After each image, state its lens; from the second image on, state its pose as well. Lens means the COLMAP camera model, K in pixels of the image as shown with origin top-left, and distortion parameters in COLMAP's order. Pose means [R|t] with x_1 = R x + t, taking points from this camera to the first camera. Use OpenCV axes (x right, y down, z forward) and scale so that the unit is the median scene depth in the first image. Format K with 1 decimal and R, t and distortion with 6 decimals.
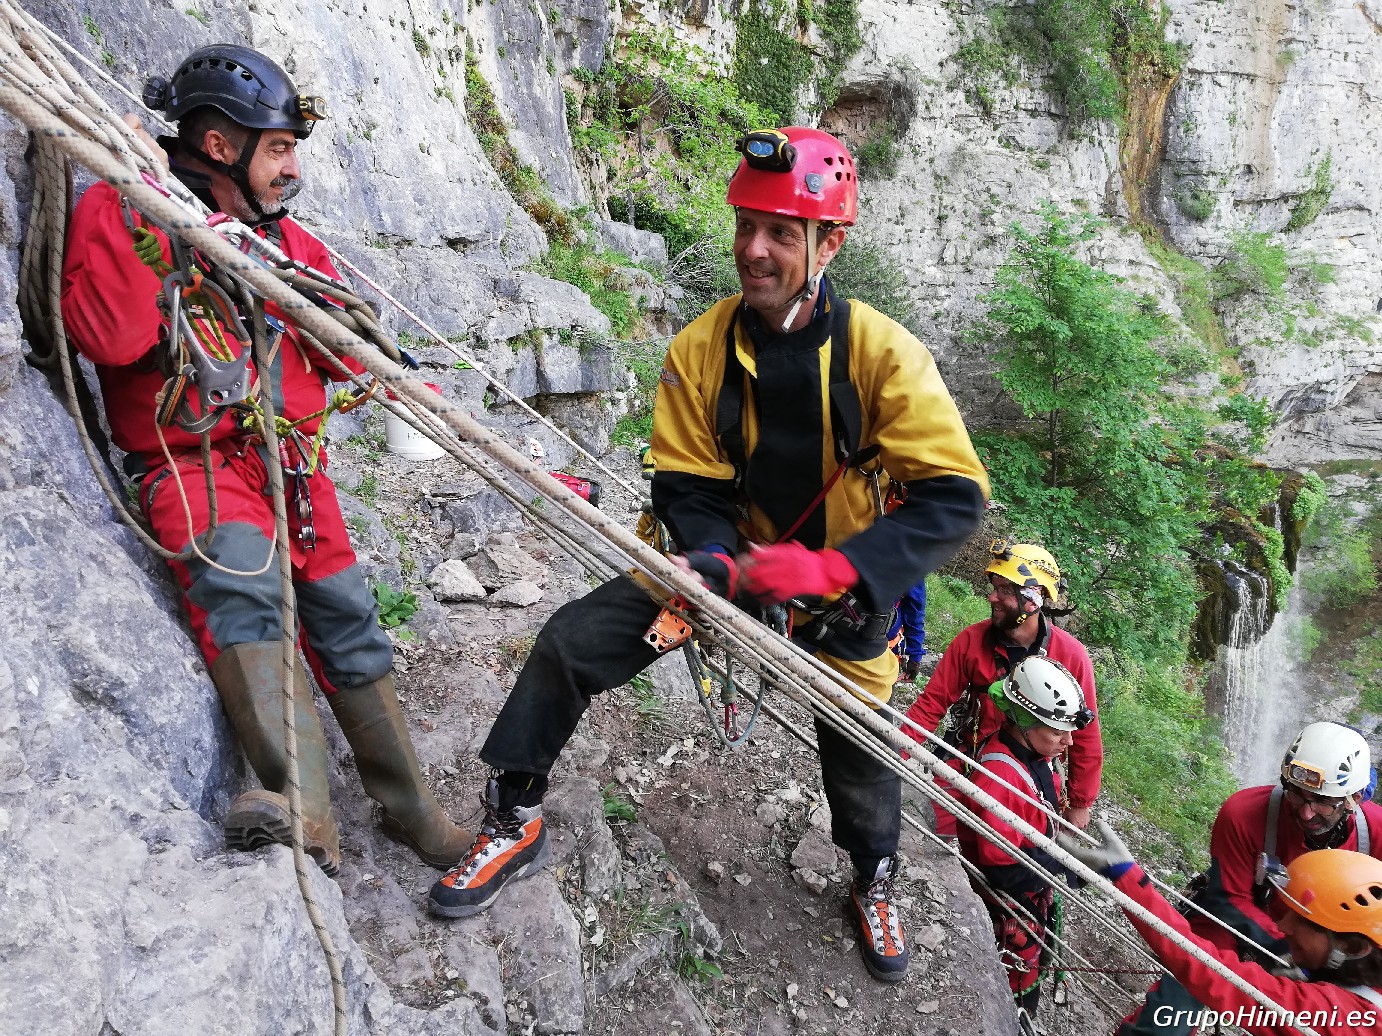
lens RADIAL K [[1048.4, 0, 691.0], [0, 1048.4, 518.0], [0, 0, 1]] dist [-0.003447, 0.001150]
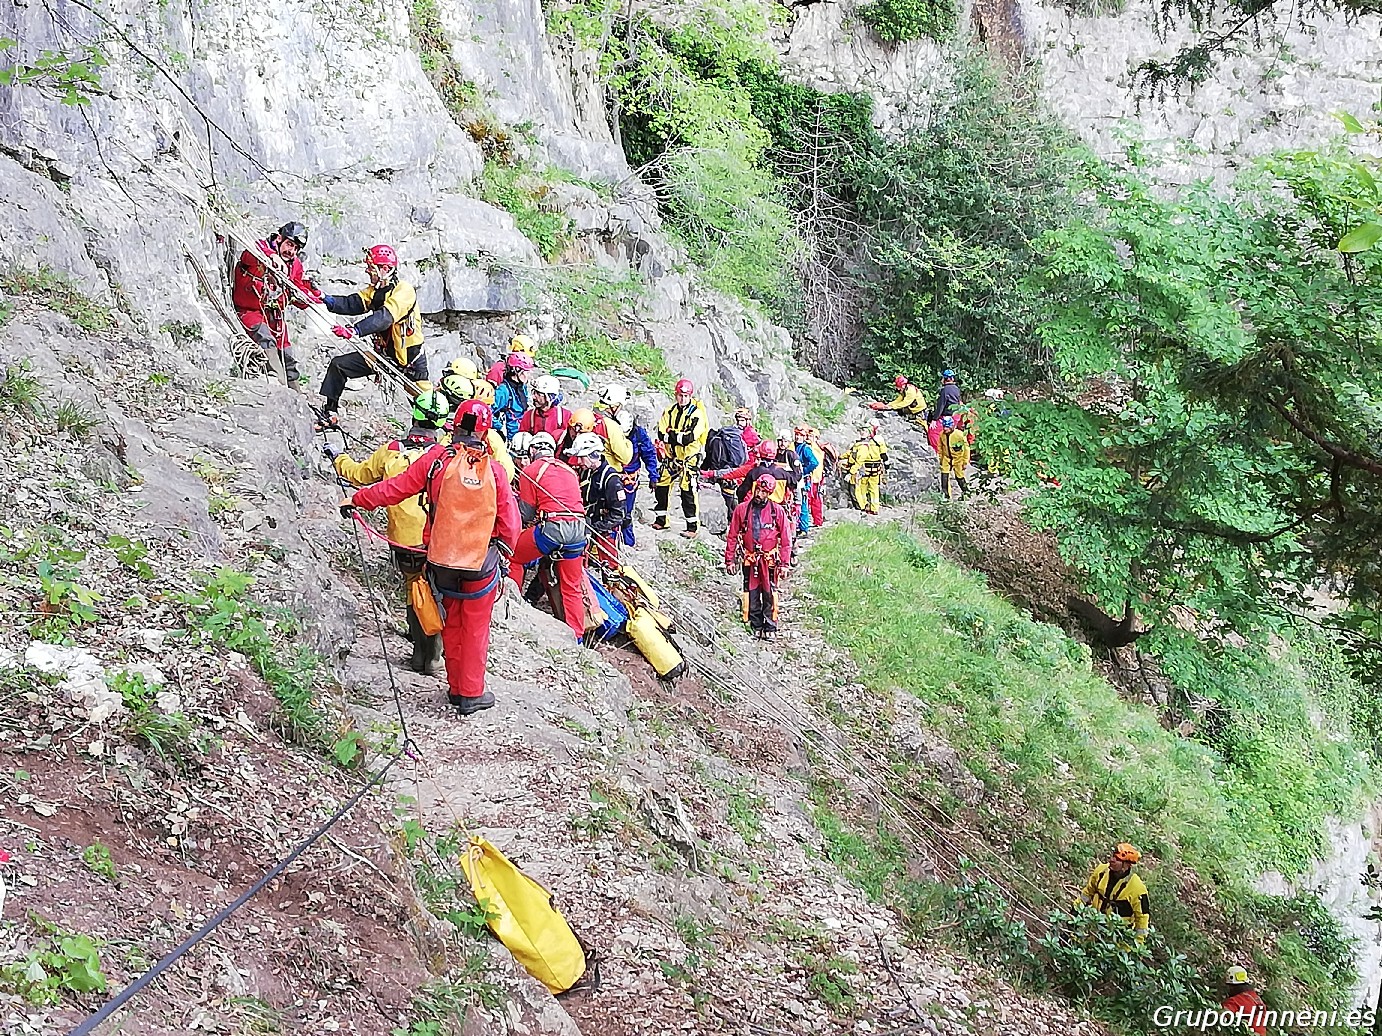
lens RADIAL K [[2208.9, 0, 684.5], [0, 2208.9, 462.8], [0, 0, 1]] dist [0.077221, -0.192476]
pose [[0.991249, 0.065633, -0.114530, 0.239286], [-0.072606, 0.995684, -0.057812, 0.098972], [0.110241, 0.065622, 0.991736, -0.797125]]
